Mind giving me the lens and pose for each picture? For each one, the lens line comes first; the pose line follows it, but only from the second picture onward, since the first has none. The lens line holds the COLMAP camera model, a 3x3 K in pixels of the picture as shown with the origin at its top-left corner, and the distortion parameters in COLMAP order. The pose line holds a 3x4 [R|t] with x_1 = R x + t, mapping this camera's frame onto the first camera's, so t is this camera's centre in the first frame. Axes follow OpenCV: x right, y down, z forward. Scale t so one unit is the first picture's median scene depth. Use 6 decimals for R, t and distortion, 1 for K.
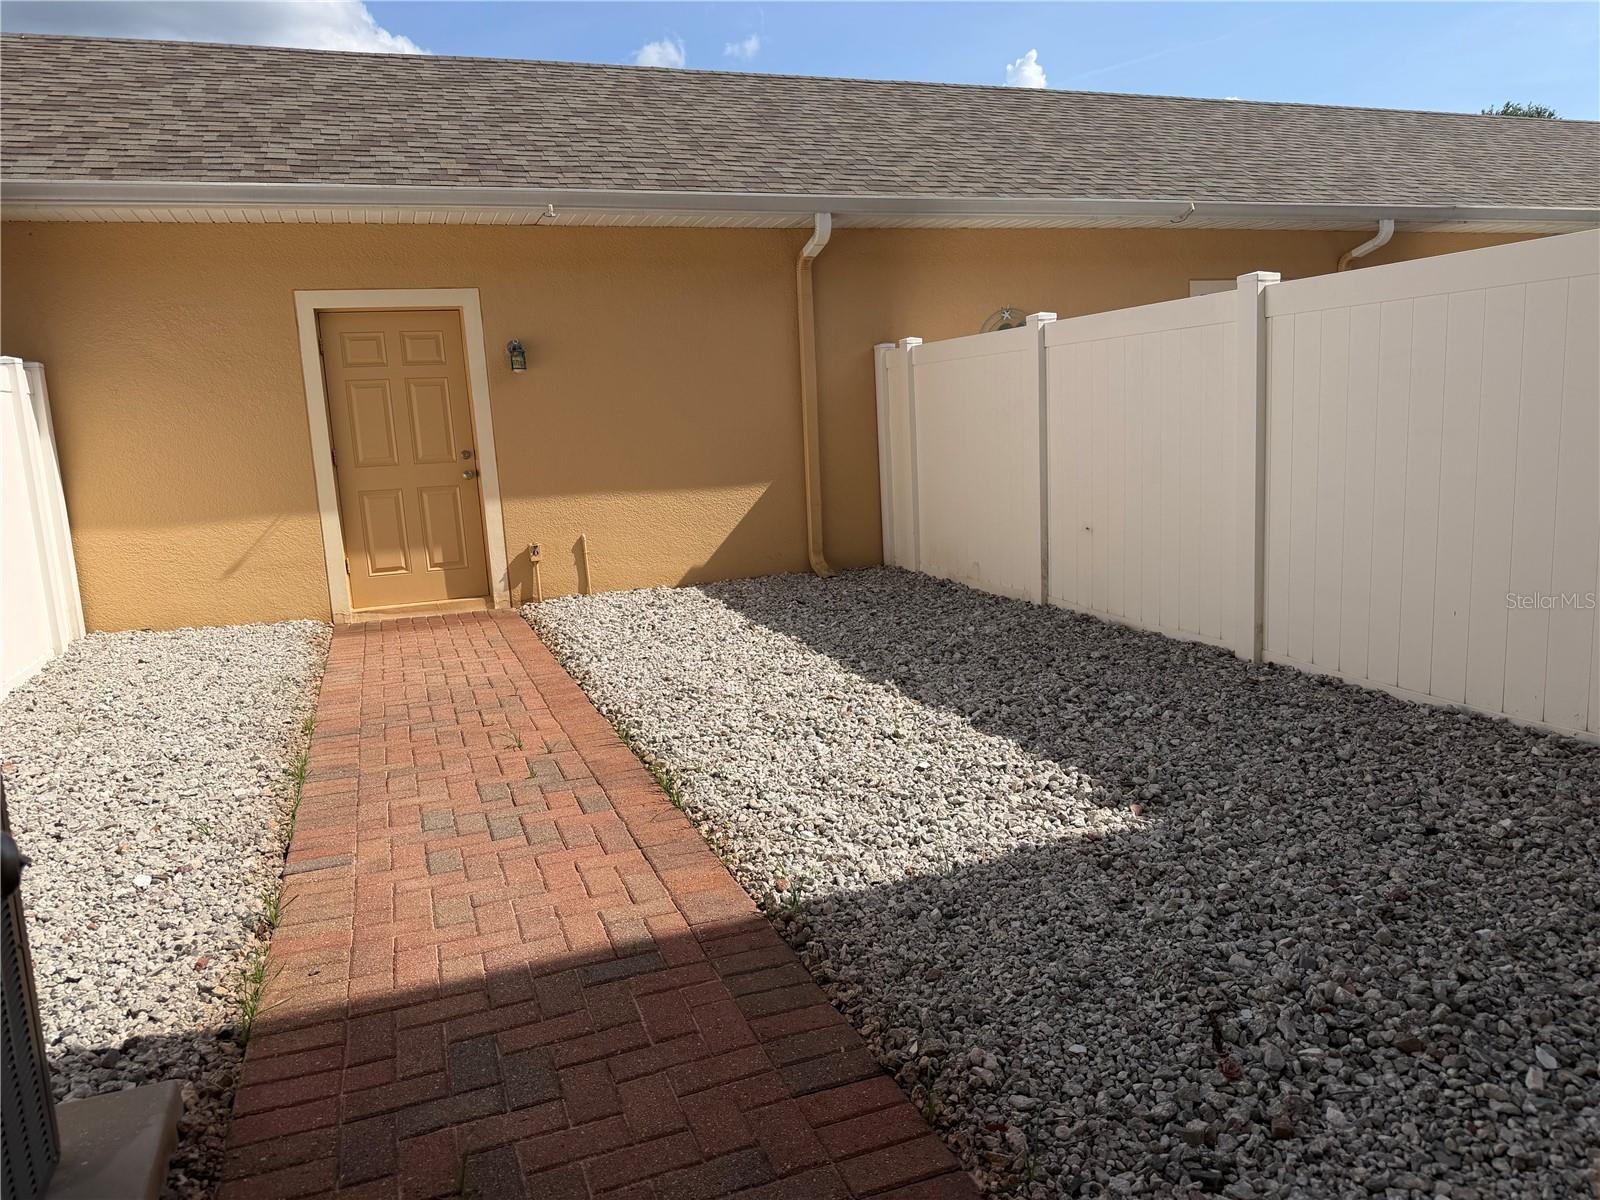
lens RADIAL K [[1125.7, 0, 801.5], [0, 1125.7, 593.9], [0, 0, 1]] dist [0.042649, -0.049130]
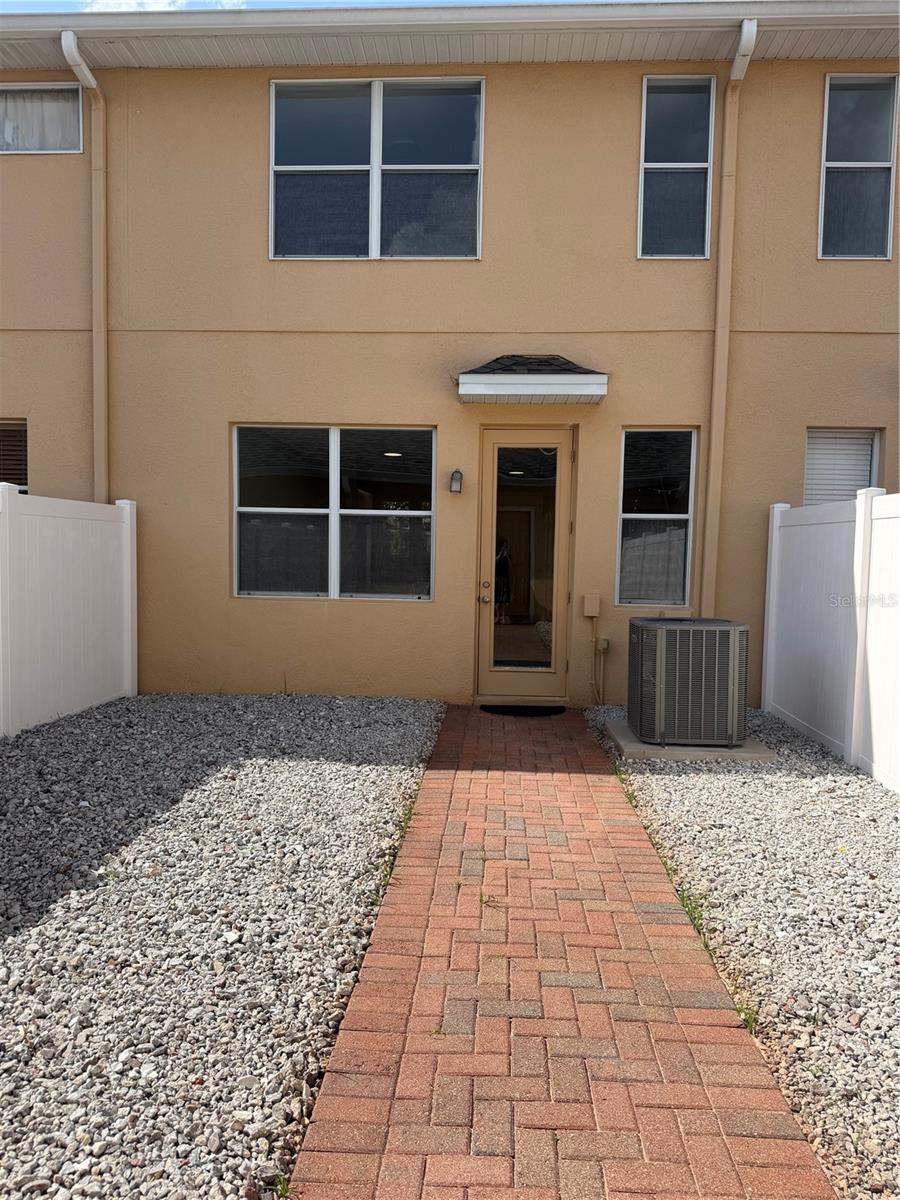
lens RADIAL K [[844.2, 0, 450.9], [0, 844.2, 603.1], [0, 0, 1]] dist [0.042649, -0.049130]
pose [[-0.914682, -0.005878, 0.404132, -0.566562], [0.077003, 0.979045, 0.188524, -0.283394], [-0.396772, 0.203559, -0.895062, 1.755205]]
